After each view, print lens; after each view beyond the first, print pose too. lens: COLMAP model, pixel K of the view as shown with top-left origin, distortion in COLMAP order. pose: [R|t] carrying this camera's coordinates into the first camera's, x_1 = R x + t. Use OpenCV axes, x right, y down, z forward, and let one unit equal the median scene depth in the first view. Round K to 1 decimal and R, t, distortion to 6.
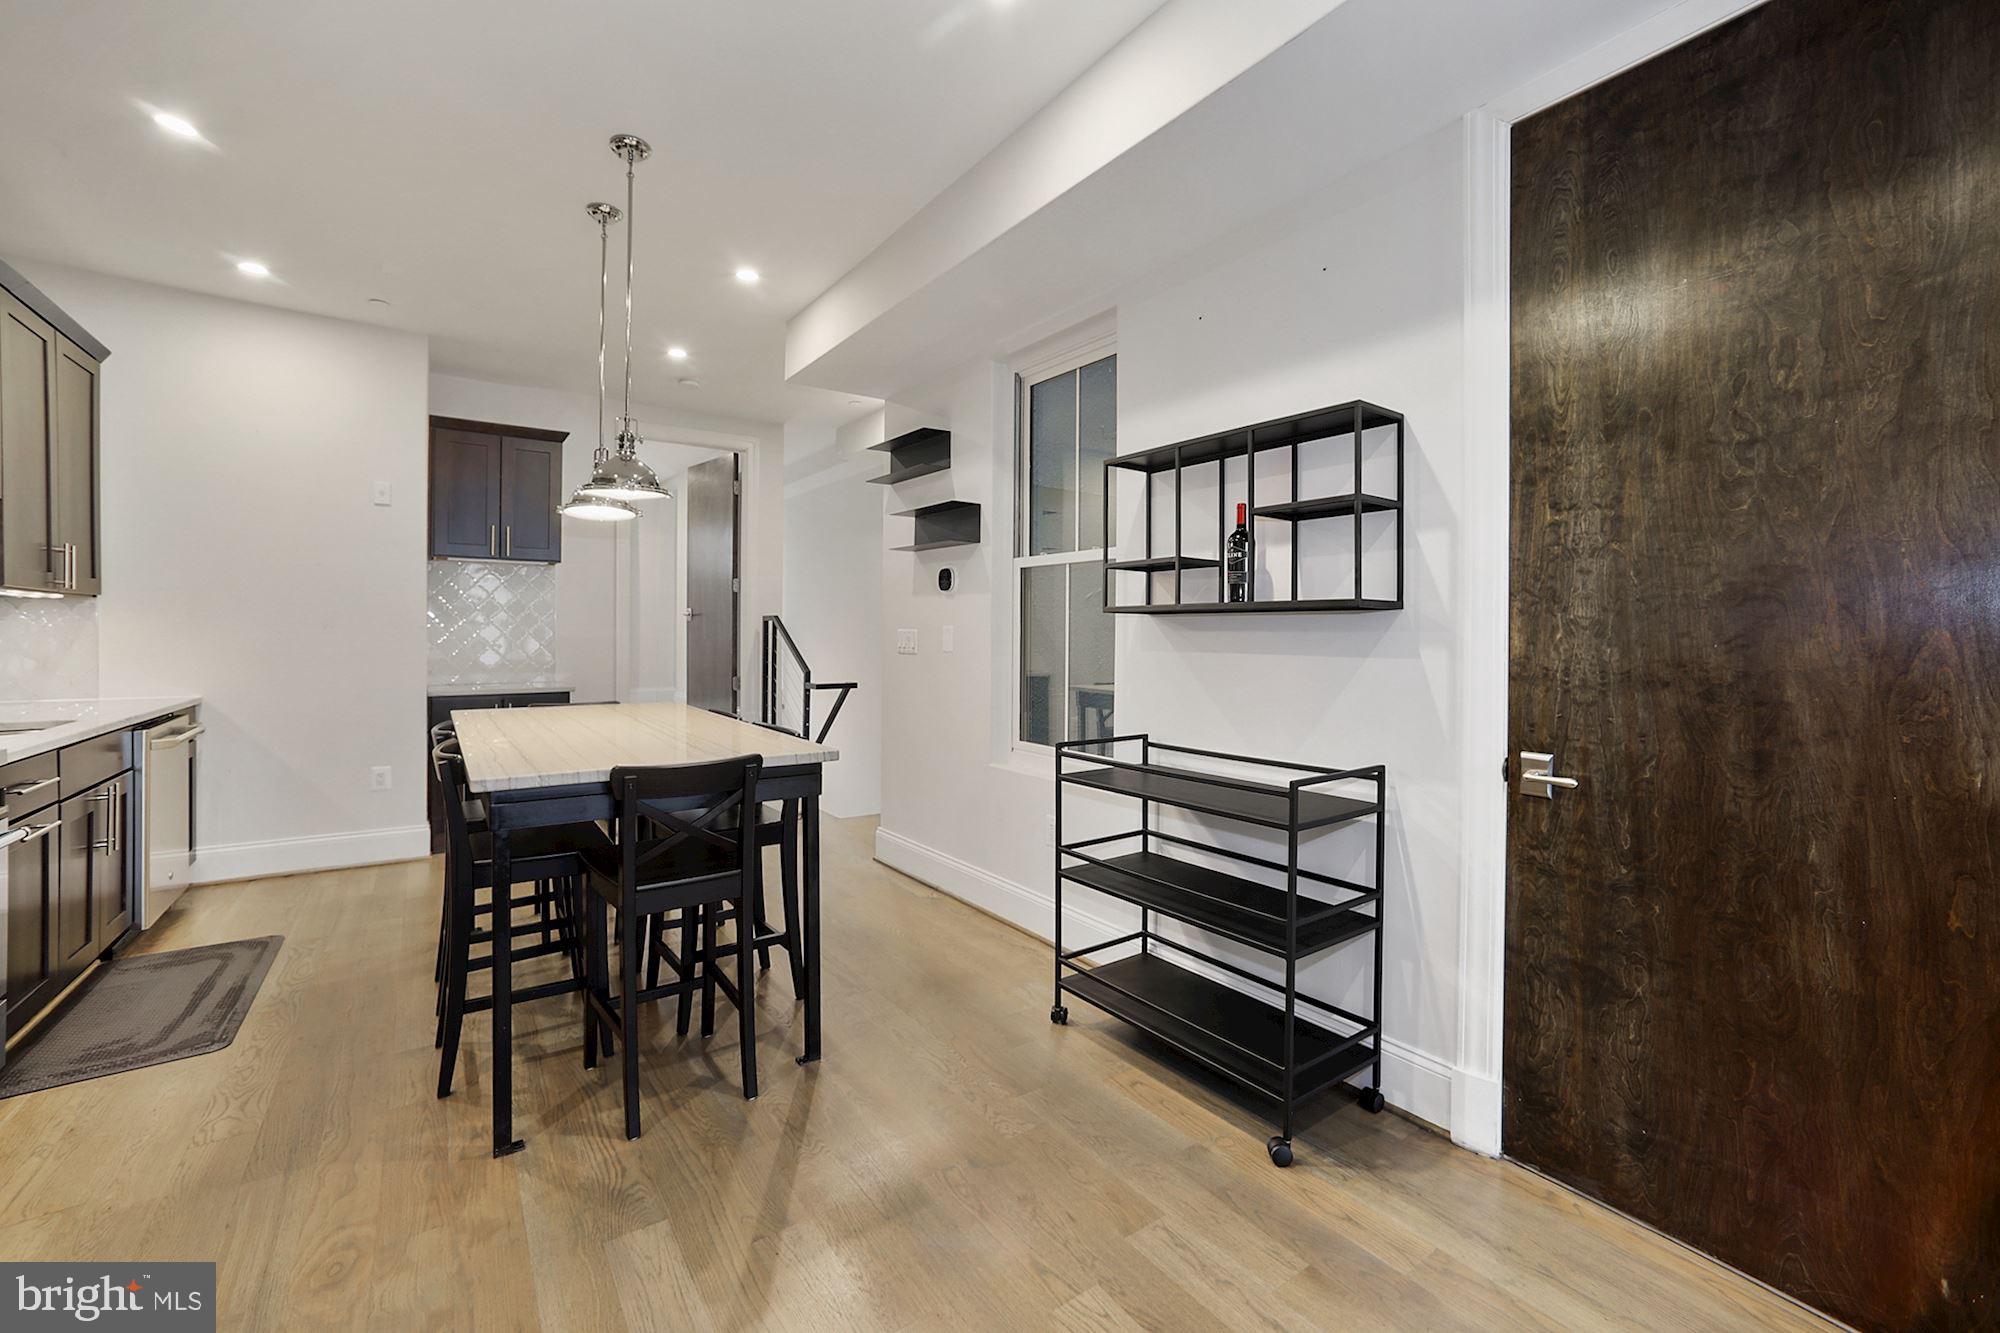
lens RADIAL K [[825.2, 0, 977.1], [0, 825.2, 637.2], [0, 0, 1]] dist [-0.002224, 0.005077]
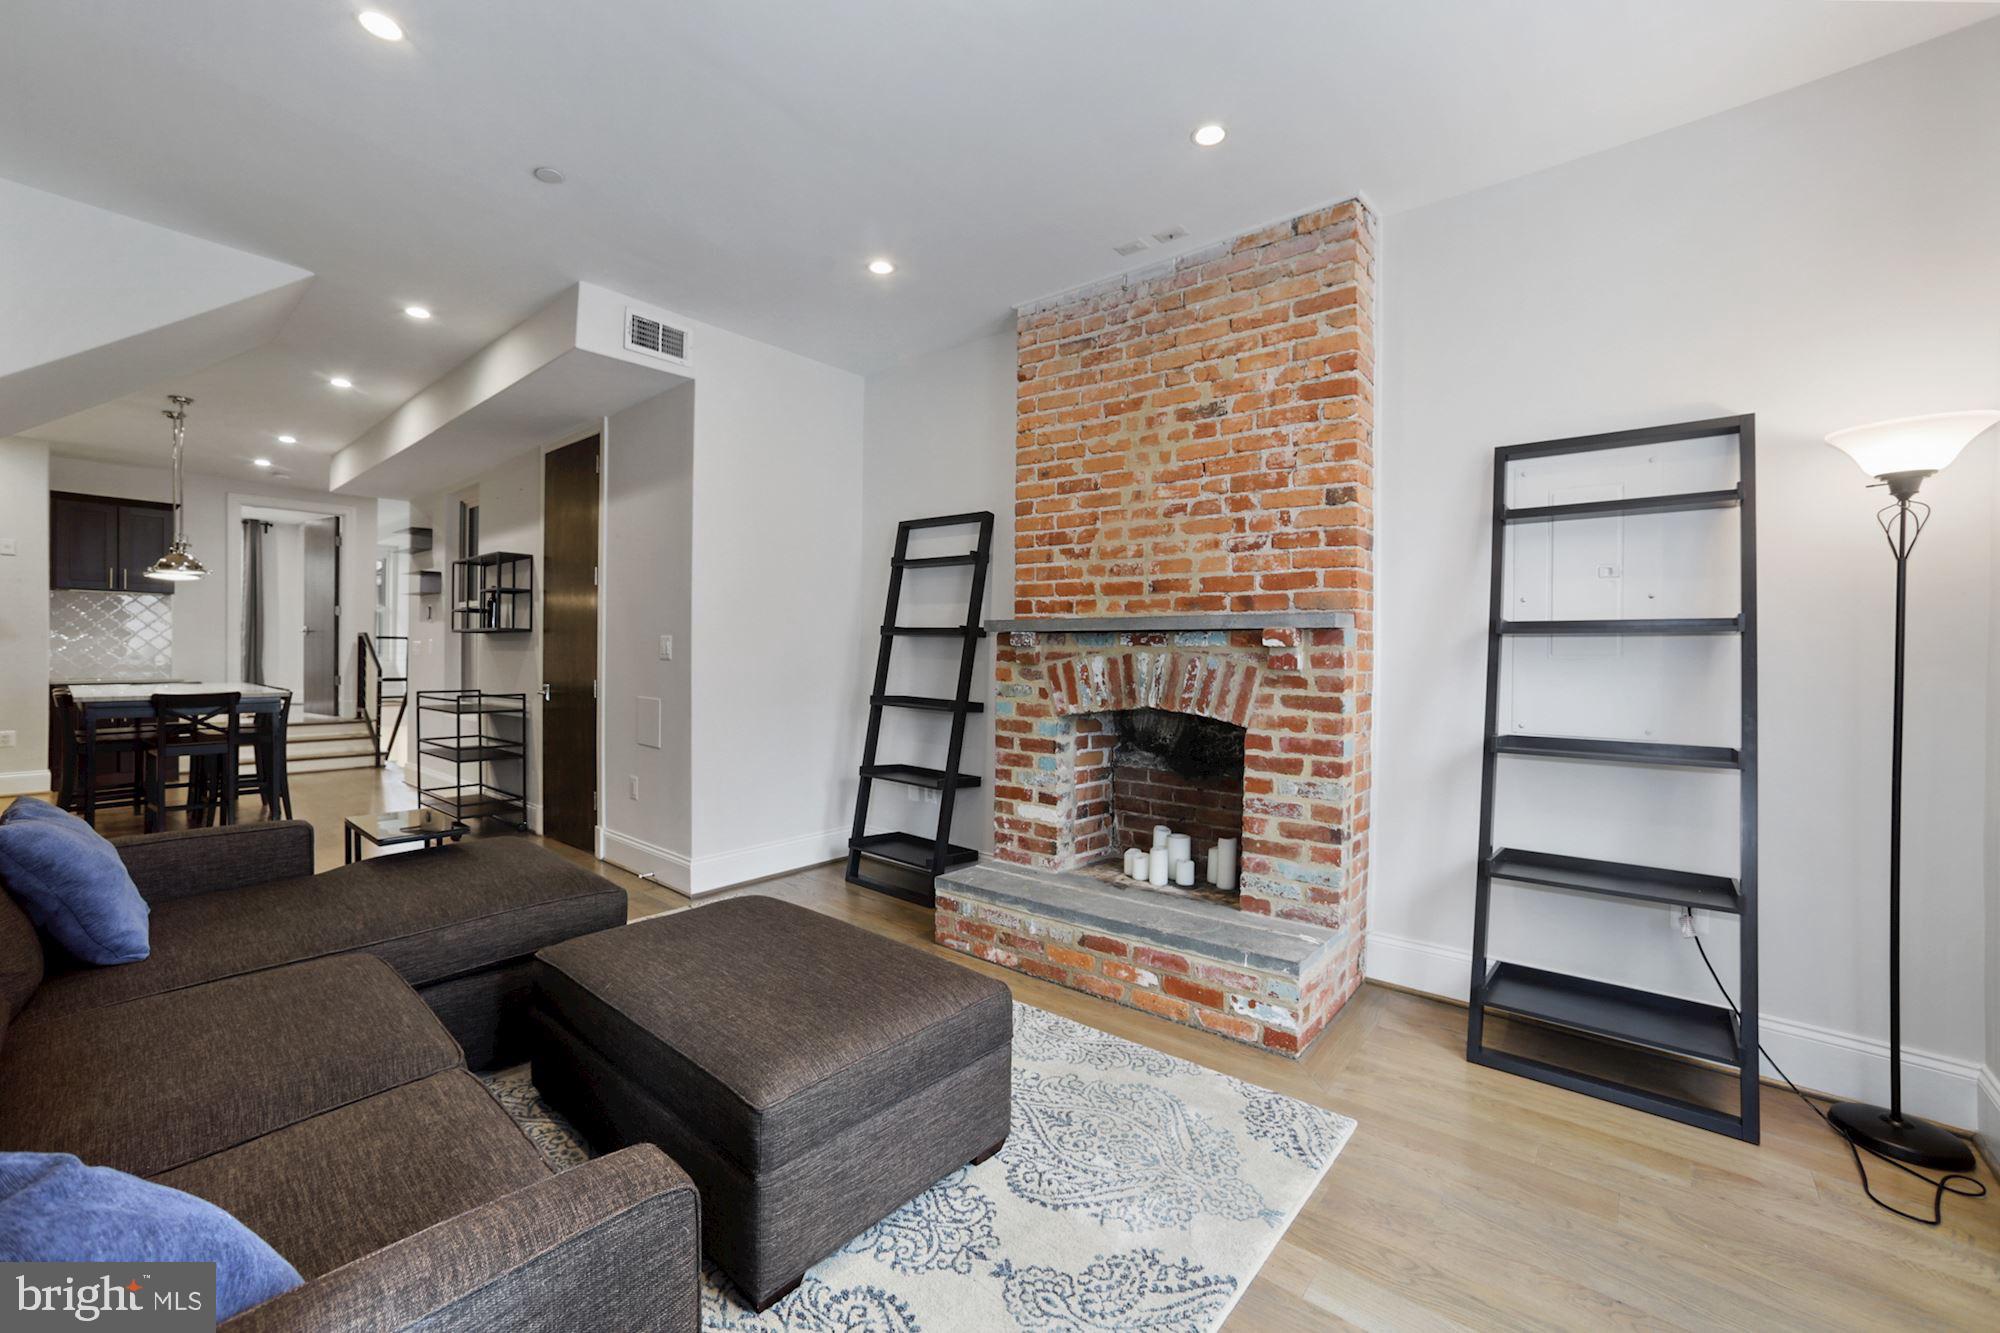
lens RADIAL K [[825.8, 0, 994.1], [0, 825.8, 656.6], [0, 0, 1]] dist [-0.071215, 0.040768]
pose [[0.963521, 0.000646, 0.267631, 0.893149], [-0.001240, 0.999997, 0.002050, 0.025059], [-0.267629, -0.002307, 0.963519, -1.311245]]
